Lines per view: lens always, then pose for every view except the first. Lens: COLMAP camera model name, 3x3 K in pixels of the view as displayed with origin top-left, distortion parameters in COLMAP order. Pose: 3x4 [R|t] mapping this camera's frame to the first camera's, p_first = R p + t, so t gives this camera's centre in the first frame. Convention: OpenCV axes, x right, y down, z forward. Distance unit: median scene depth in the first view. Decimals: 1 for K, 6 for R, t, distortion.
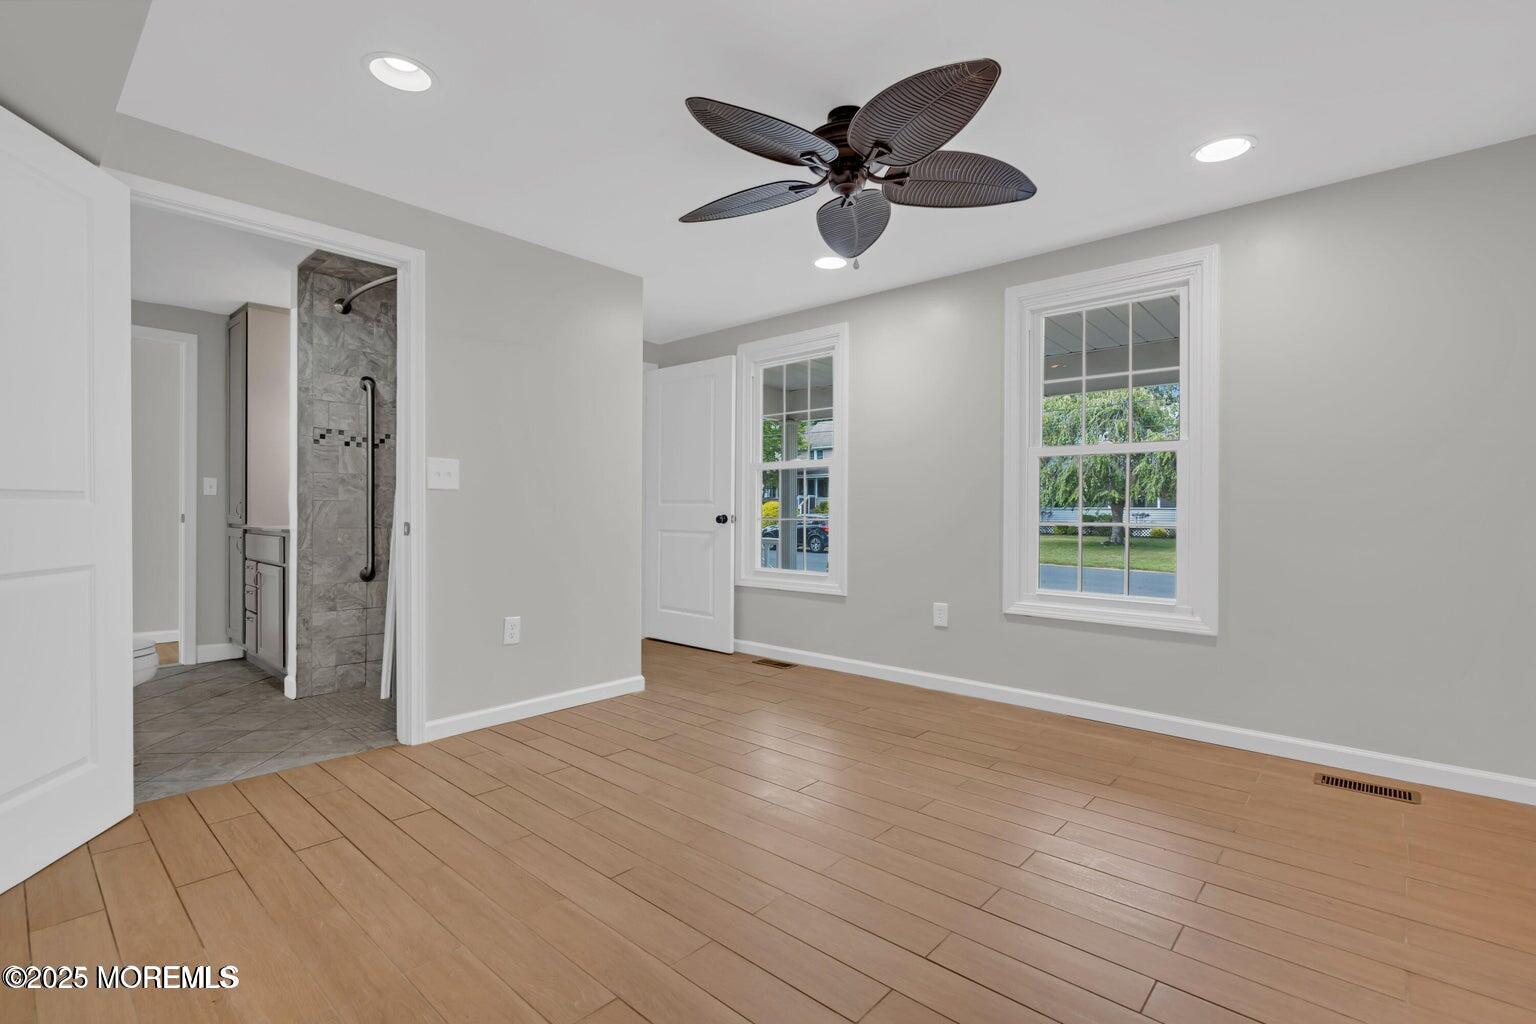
lens RADIAL K [[701.6, 0, 765.3], [0, 701.6, 514.2], [0, 0, 1]] dist [-0.000816, -0.000176]
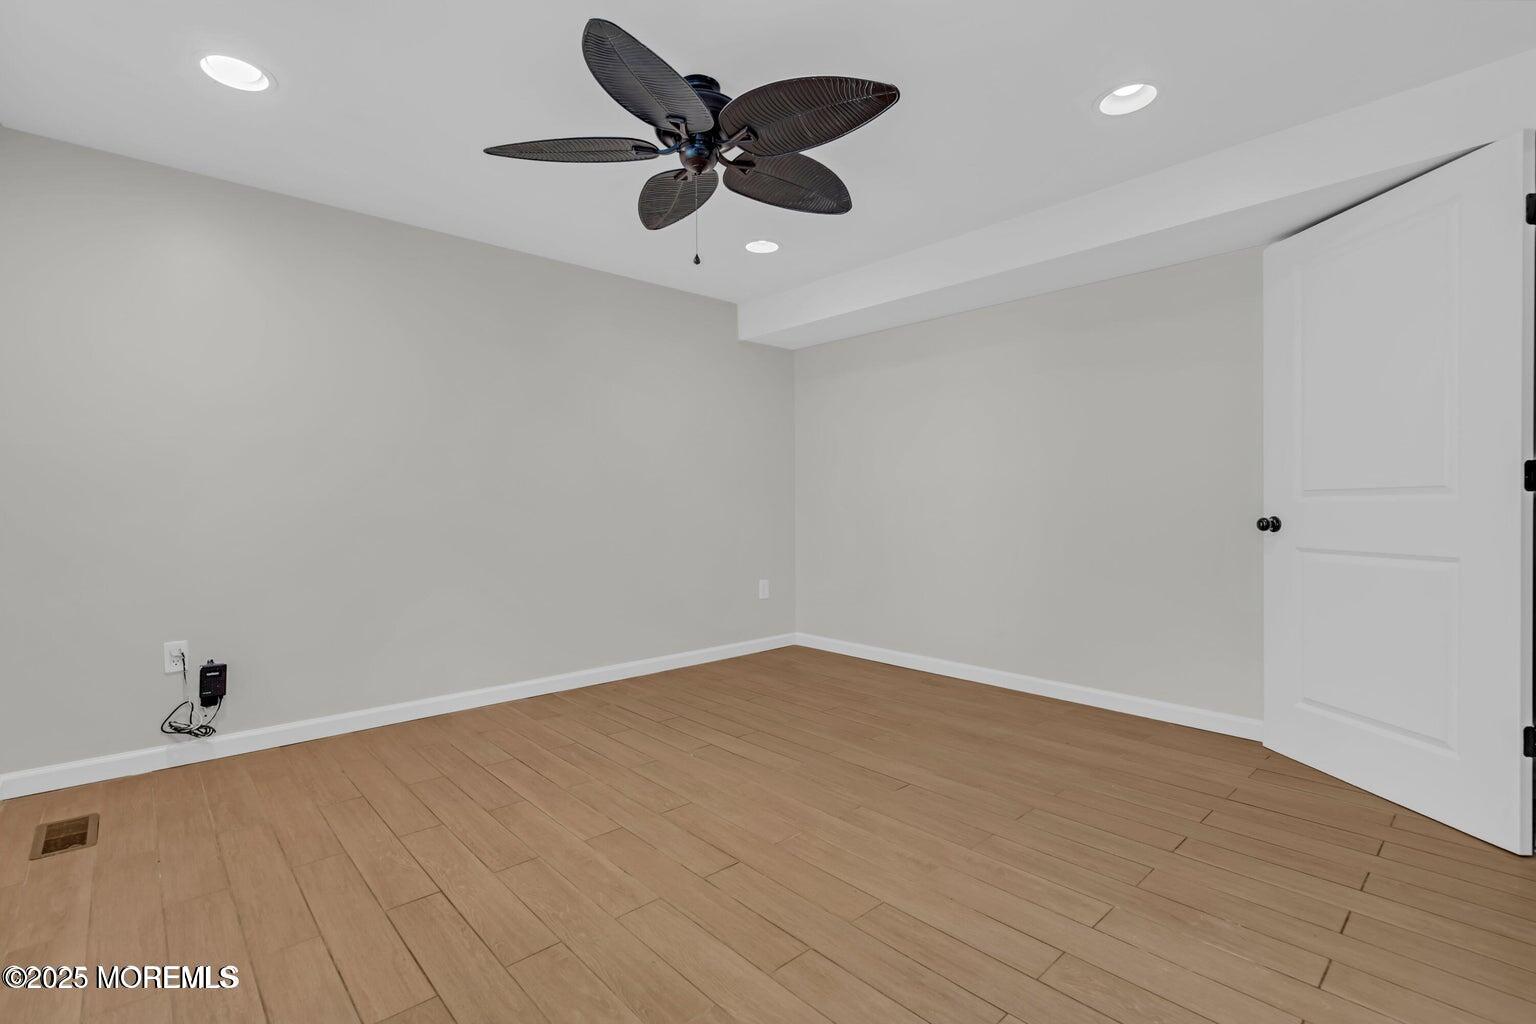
lens RADIAL K [[701.6, 0, 765.3], [0, 701.6, 514.2], [0, 0, 1]] dist [-0.000816, -0.000176]
pose [[-0.996098, 0.000324, 0.088249, -0.058365], [0.001863, 0.999848, 0.017357, -0.008164], [-0.088230, 0.017454, -0.995947, 1.980458]]
